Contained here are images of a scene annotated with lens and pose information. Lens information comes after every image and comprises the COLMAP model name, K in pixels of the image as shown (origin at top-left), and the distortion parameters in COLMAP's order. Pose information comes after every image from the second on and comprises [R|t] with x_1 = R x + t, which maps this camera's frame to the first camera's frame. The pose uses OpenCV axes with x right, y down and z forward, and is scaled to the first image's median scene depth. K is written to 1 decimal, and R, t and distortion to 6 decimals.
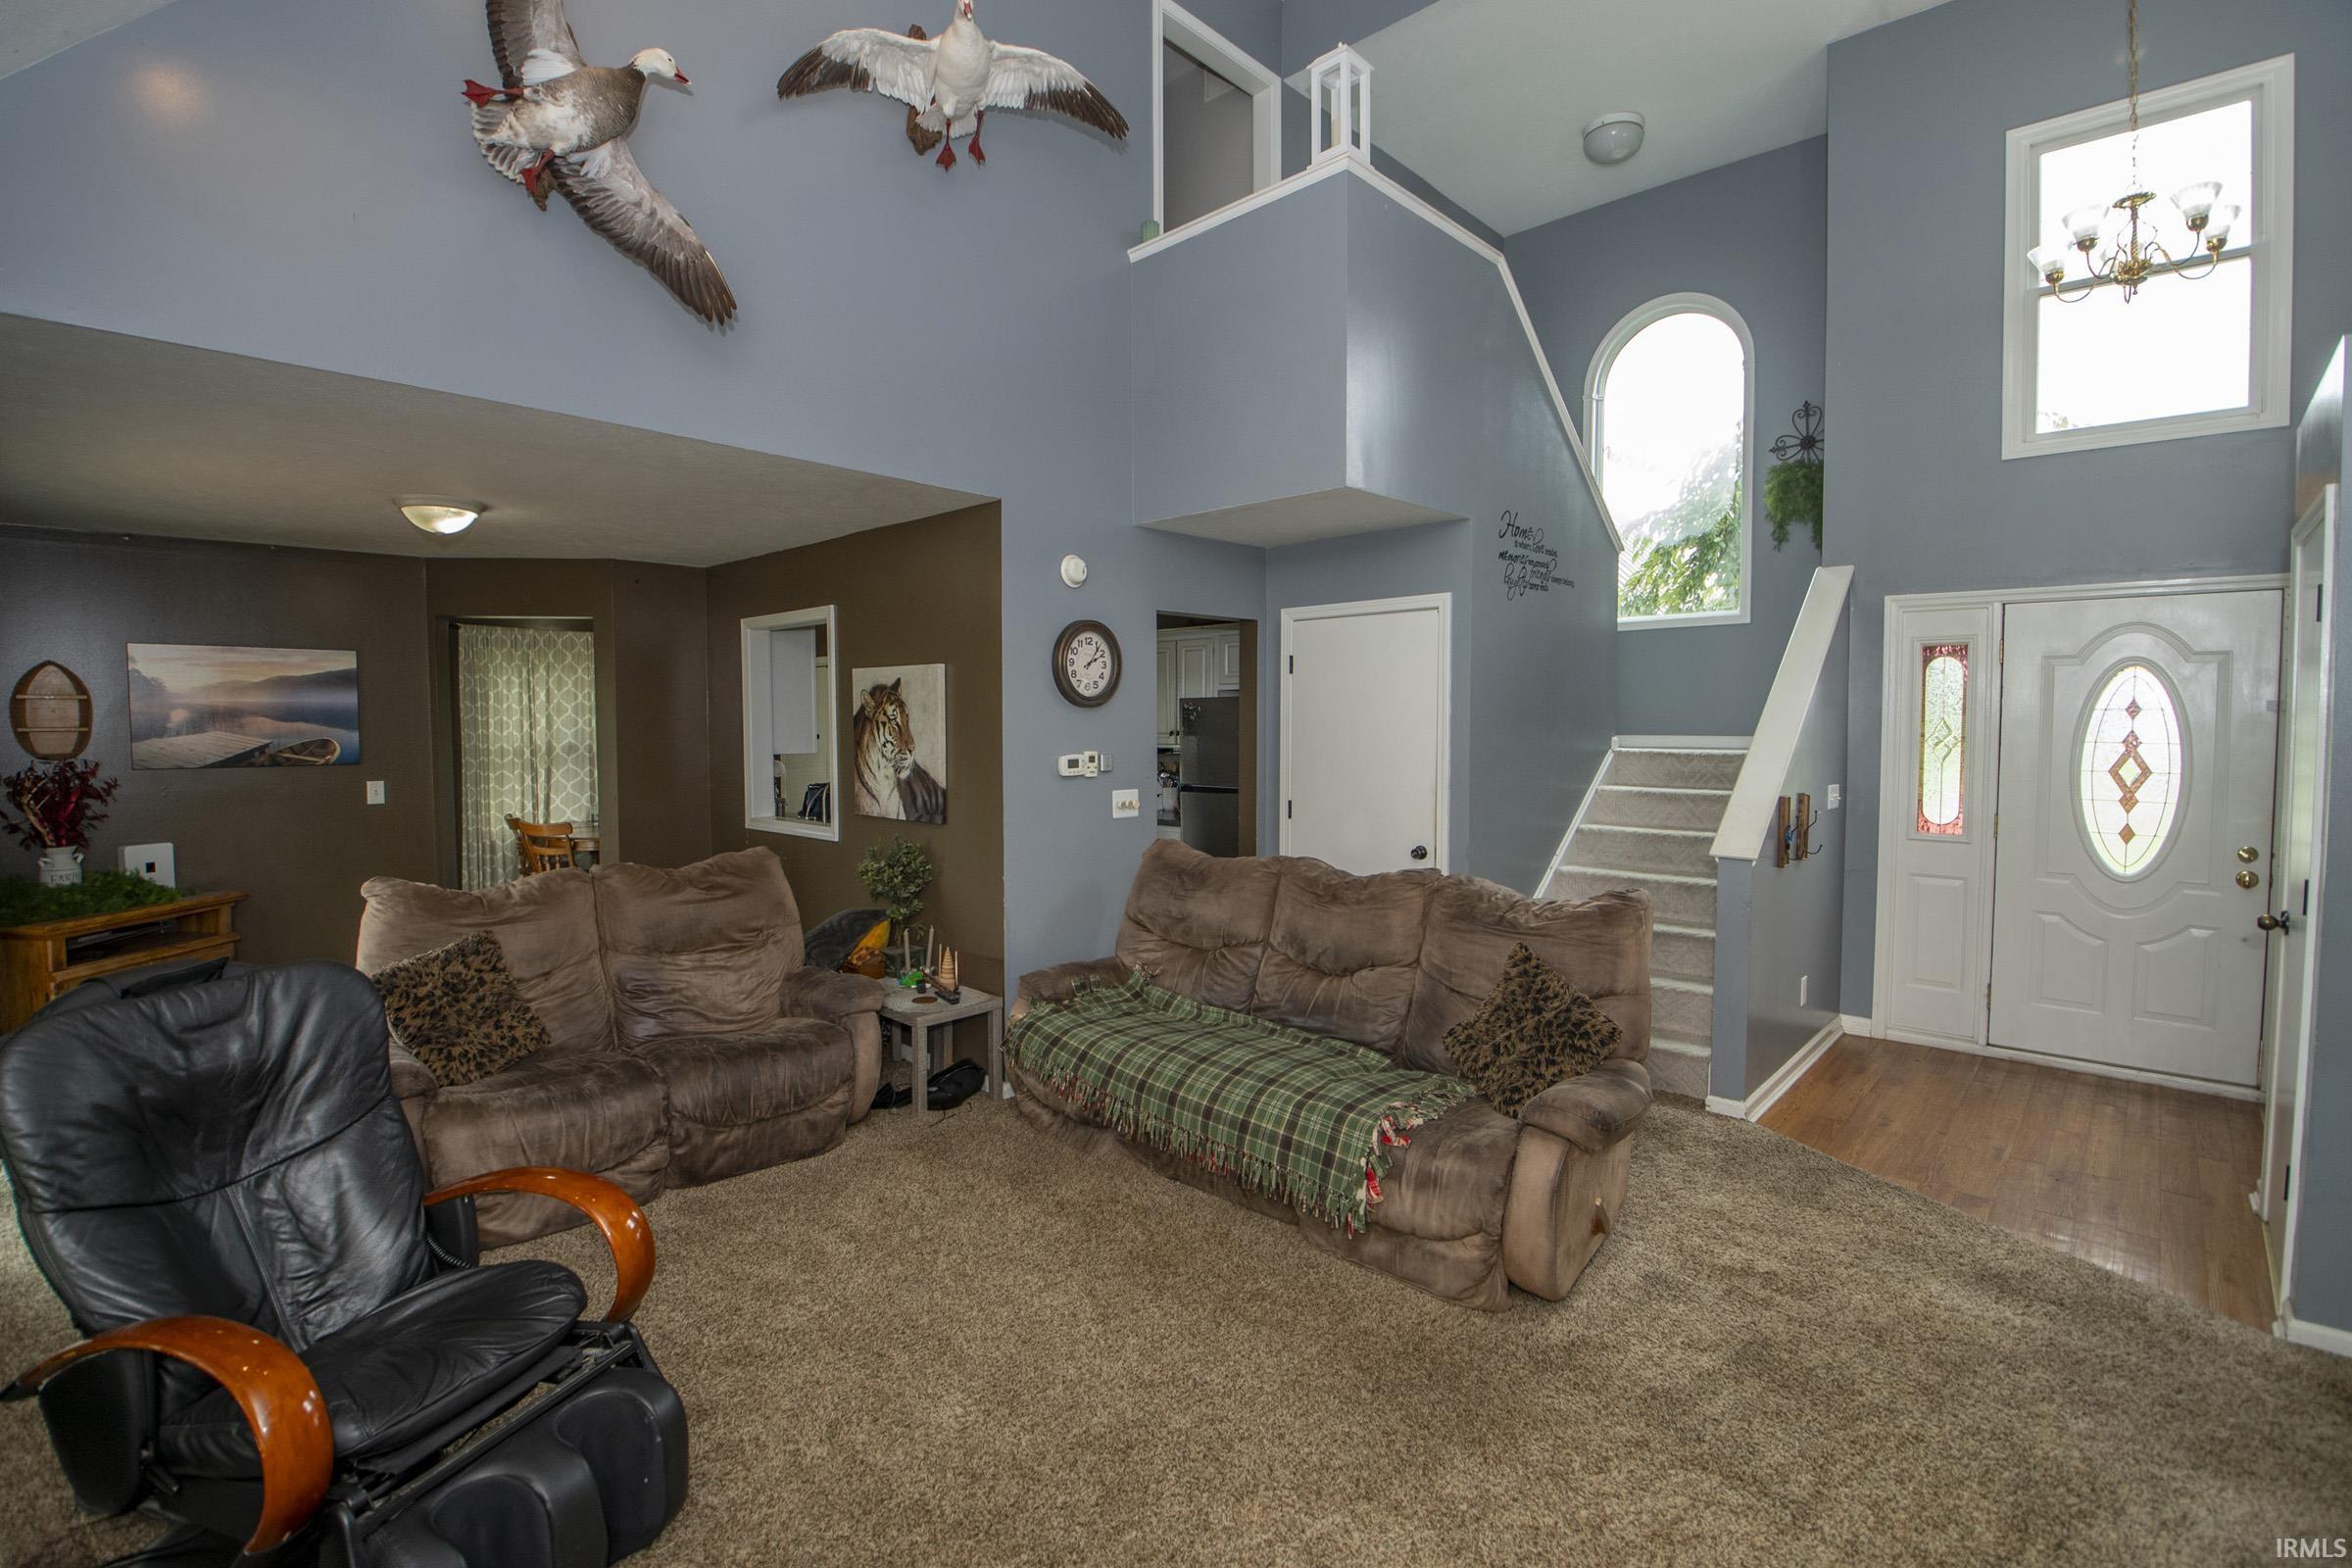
lens RADIAL K [[1059.8, 0, 1128.3], [0, 1059.8, 775.9], [0, 0, 1]] dist [0.003518, -0.016349]
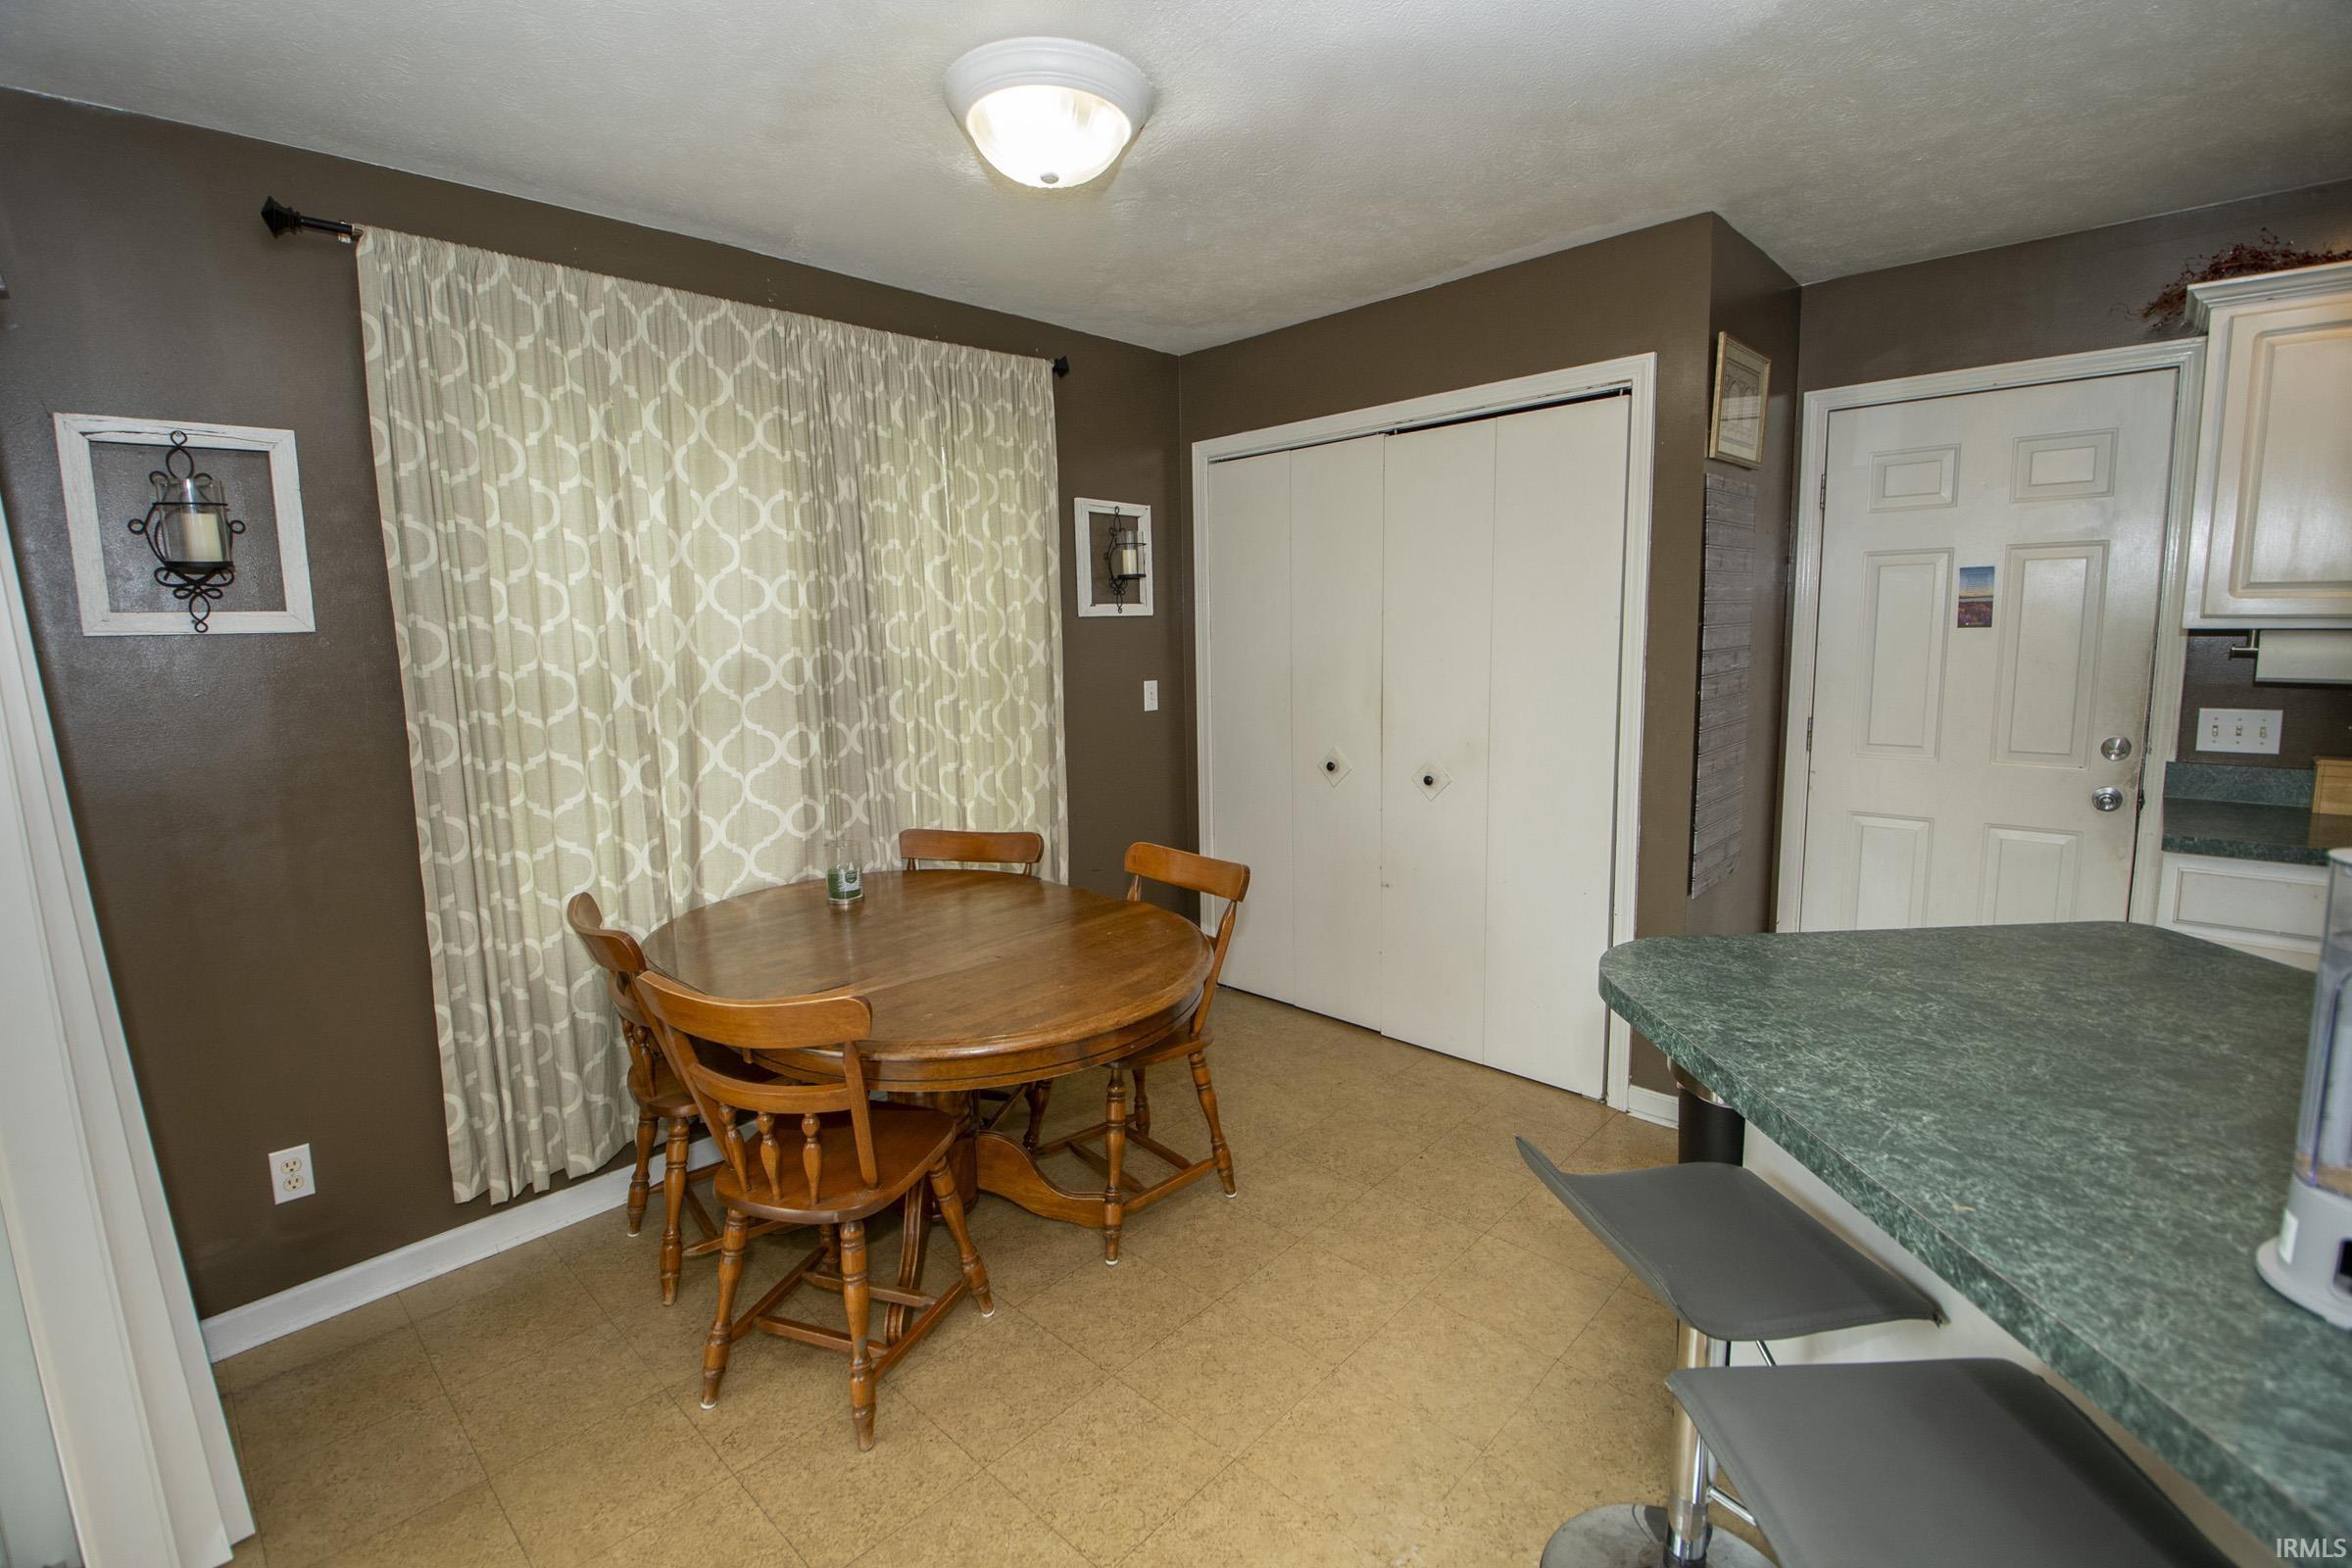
lens RADIAL K [[1059.8, 0, 1180.2], [0, 1059.8, 781.5], [0, 0, 1]] dist [0.003518, -0.016349]
pose [[0.999323, -0.023728, 0.028120, -0.809544], [0.021129, 0.995775, 0.089368, -0.037766], [-0.030122, -0.088713, 0.995602, 1.339559]]
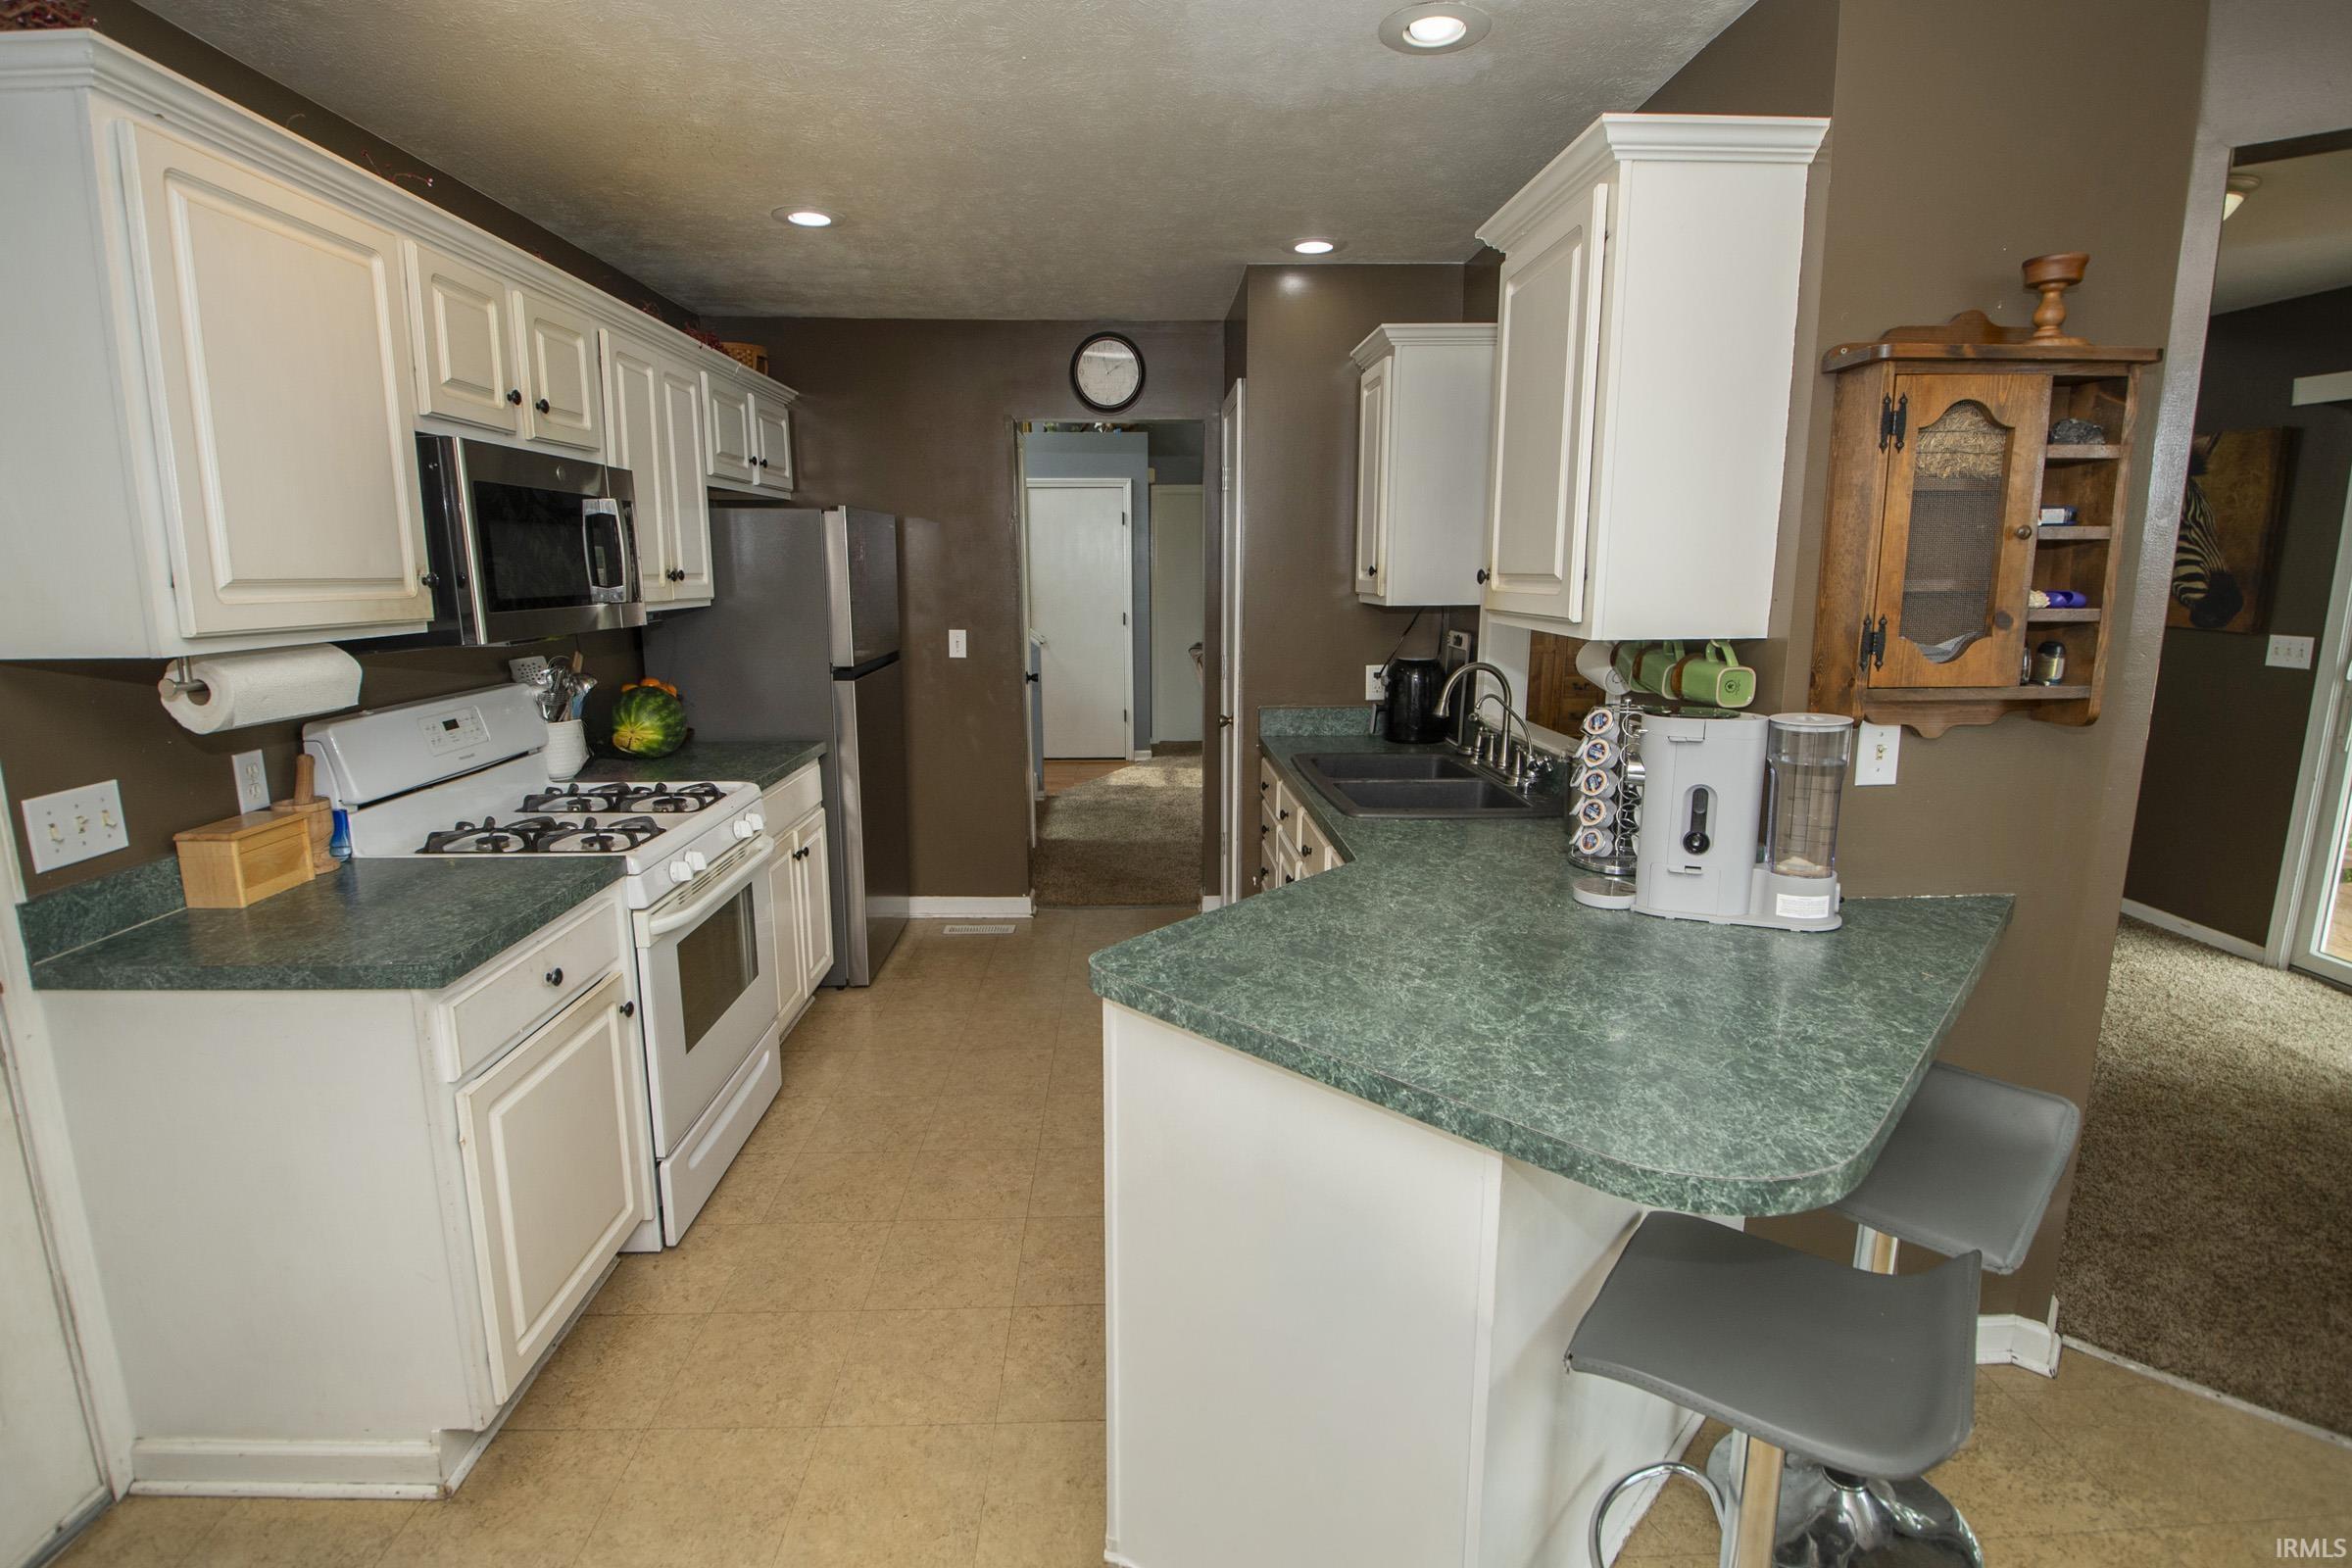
lens RADIAL K [[1117.4, 0, 1155.2], [0, 1117.4, 770.5], [0, 0, 1]] dist [-0.005875, -0.011174]
pose [[-0.718247, -0.121216, 0.685148, -0.707686], [0.040970, 0.975631, 0.215558, -0.085255], [-0.694581, 0.182894, -0.695778, 1.955067]]
